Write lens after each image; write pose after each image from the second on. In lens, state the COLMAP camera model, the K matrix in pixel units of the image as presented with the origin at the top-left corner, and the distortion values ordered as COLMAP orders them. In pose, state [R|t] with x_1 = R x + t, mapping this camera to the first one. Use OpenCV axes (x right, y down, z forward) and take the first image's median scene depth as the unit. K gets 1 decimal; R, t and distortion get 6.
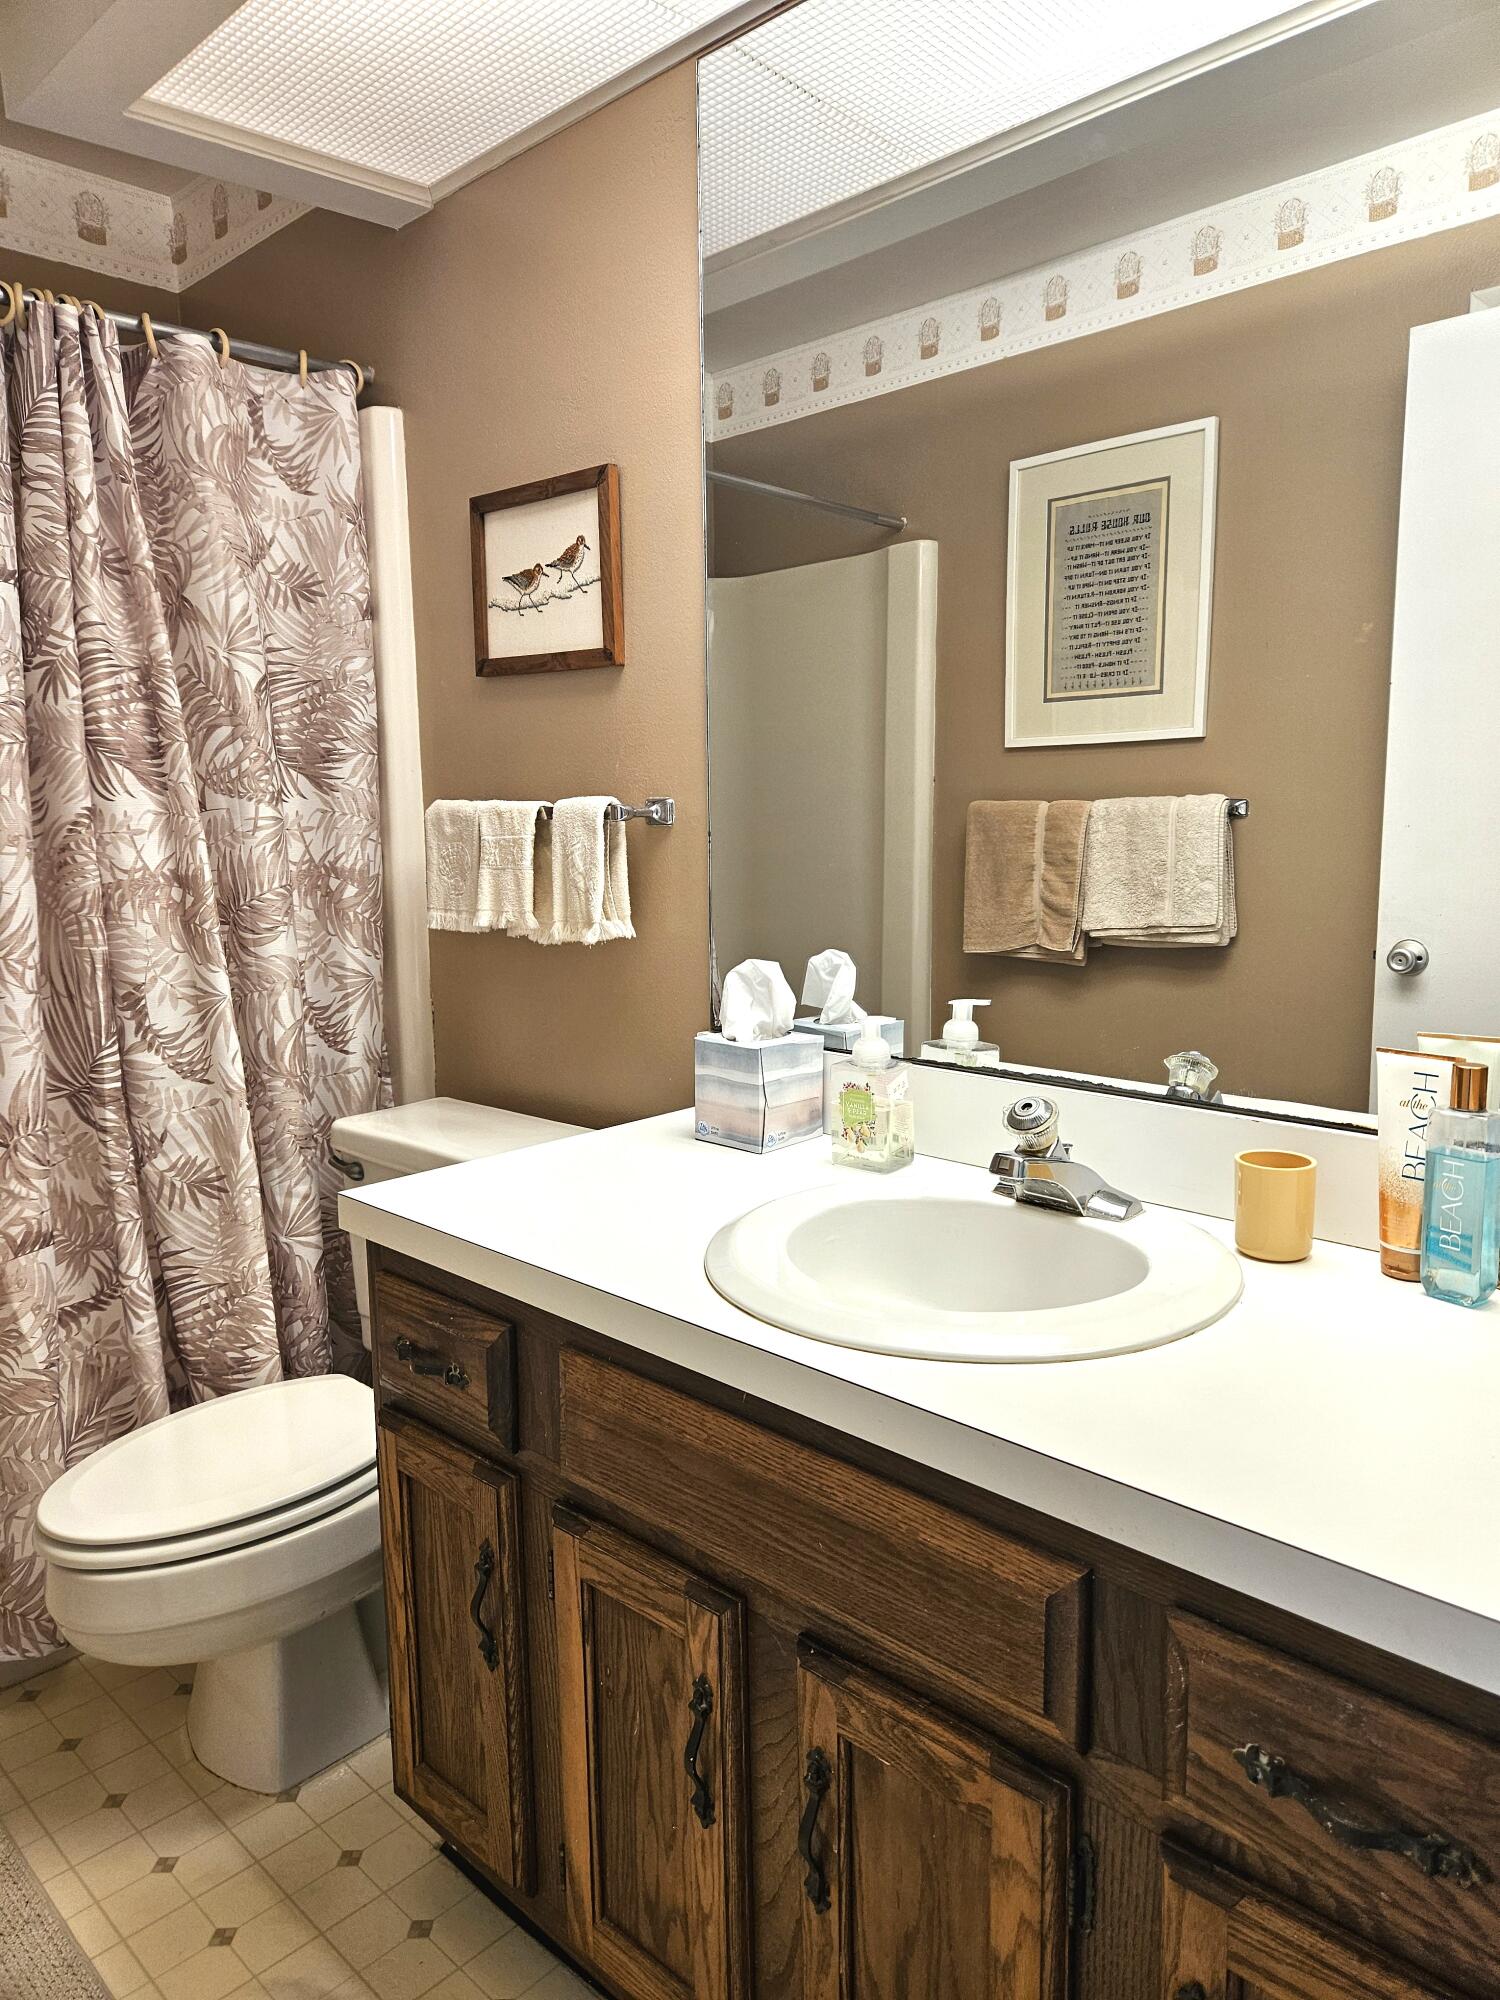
lens RADIAL K [[1349.5, 0, 840.6], [0, 1349.5, 998.8], [0, 0, 1]] dist [0.067416, -0.062815]
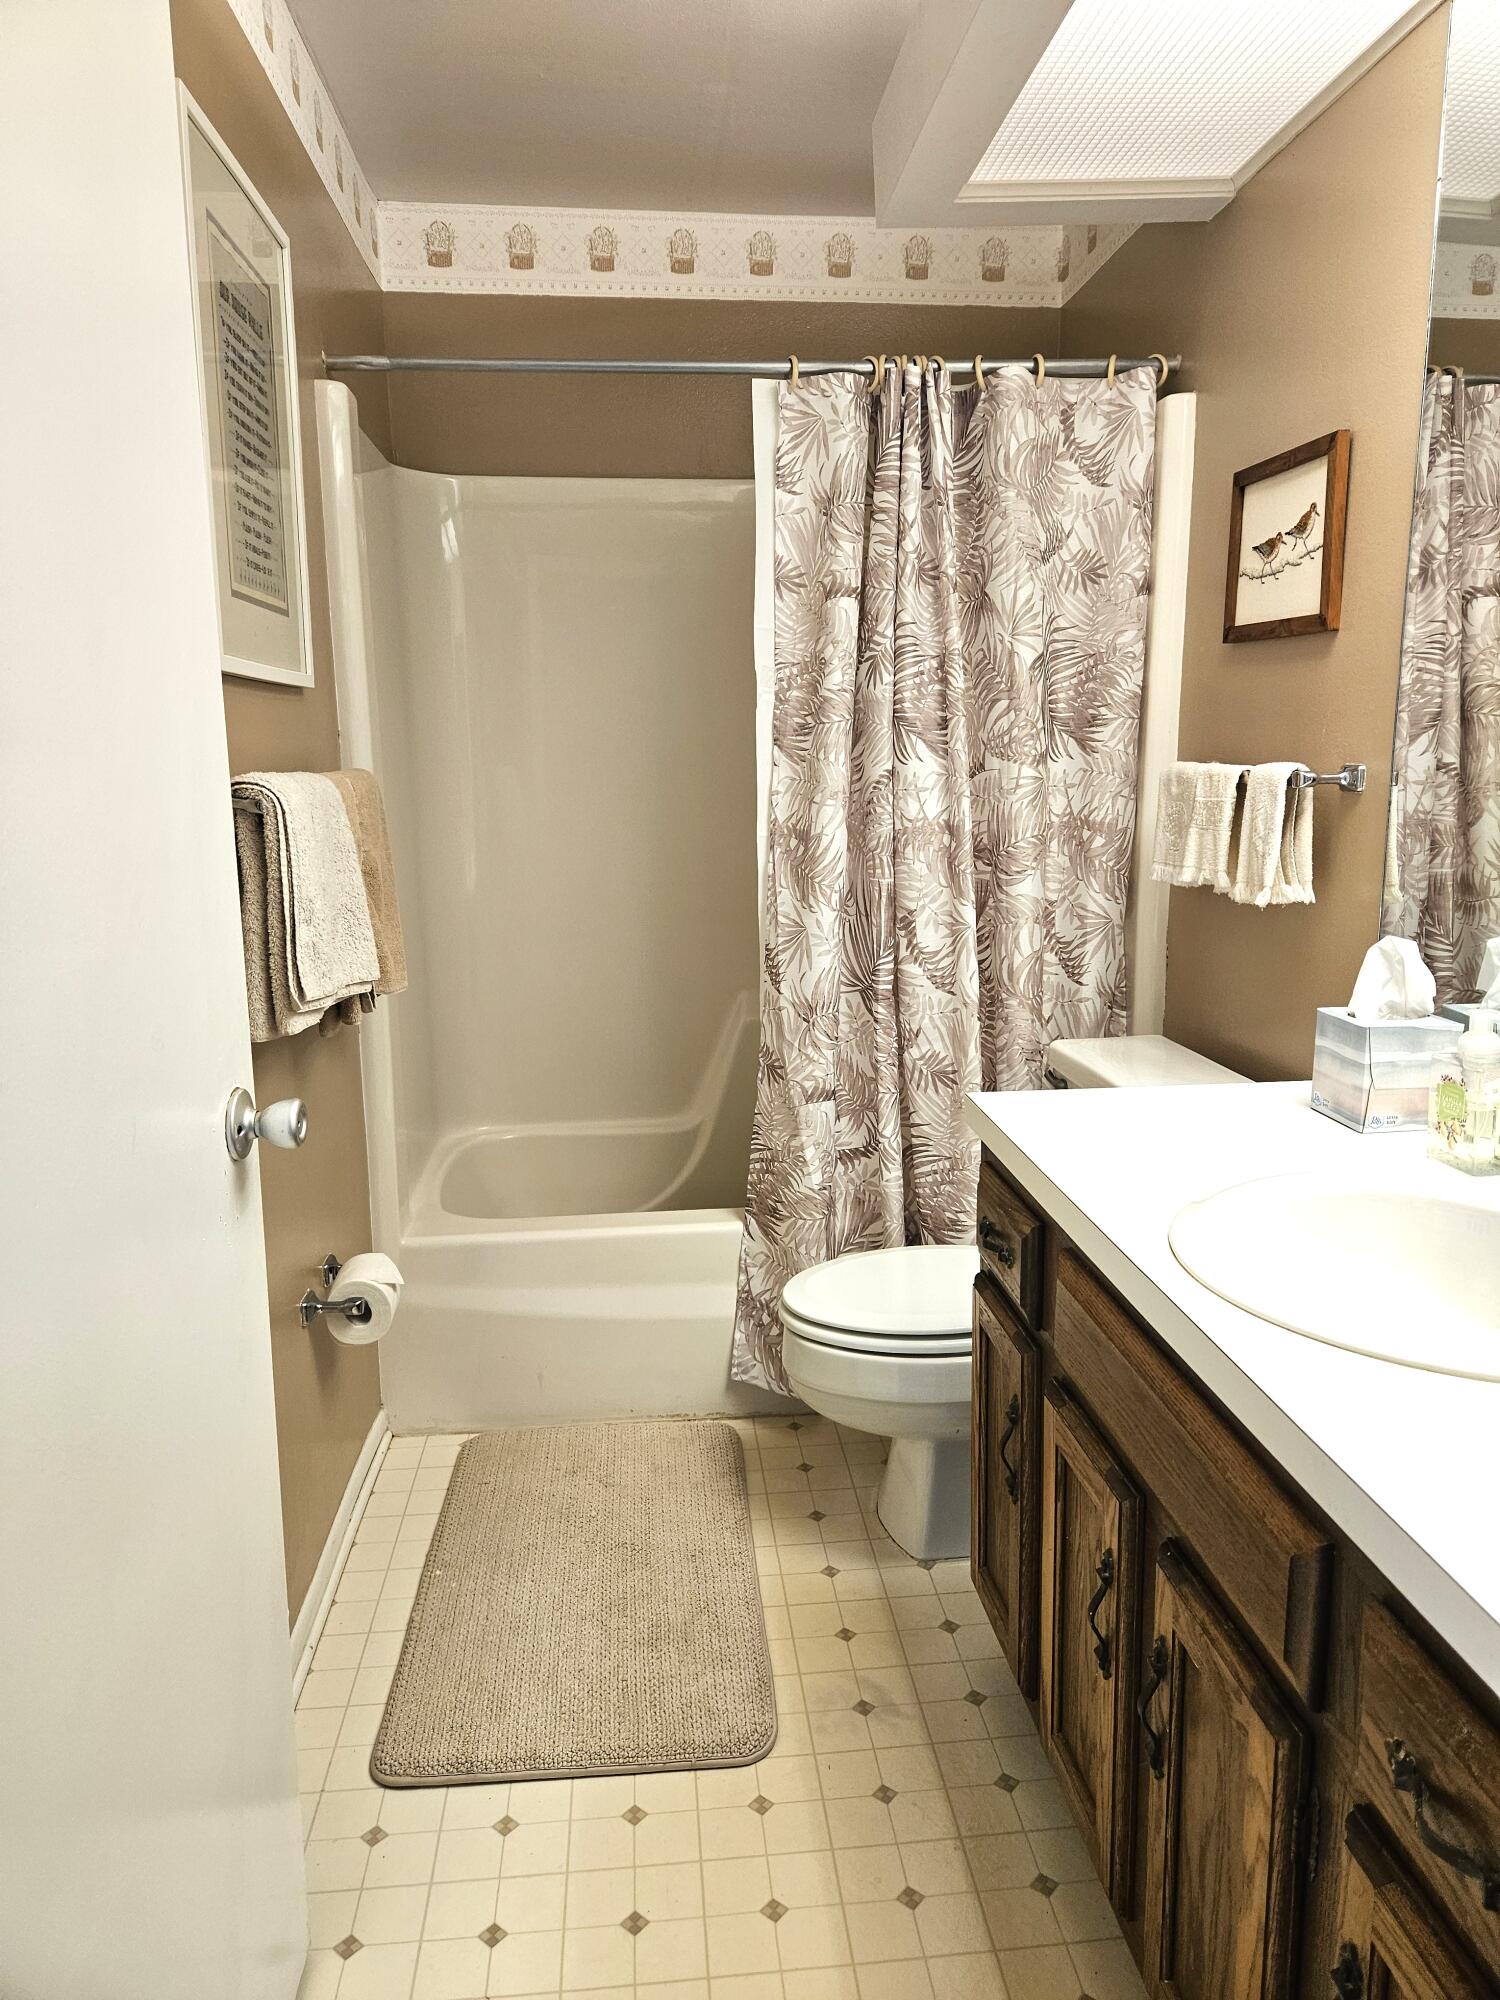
lens RADIAL K [[1349.5, 0, 768.1], [0, 1349.5, 1002.6], [0, 0, 1]] dist [0.067416, -0.062815]
pose [[0.754736, 0.127870, -0.643446, 0.203147], [-0.095231, 0.991786, 0.085392, -0.019949], [0.649080, -0.003172, 0.760714, -0.037281]]
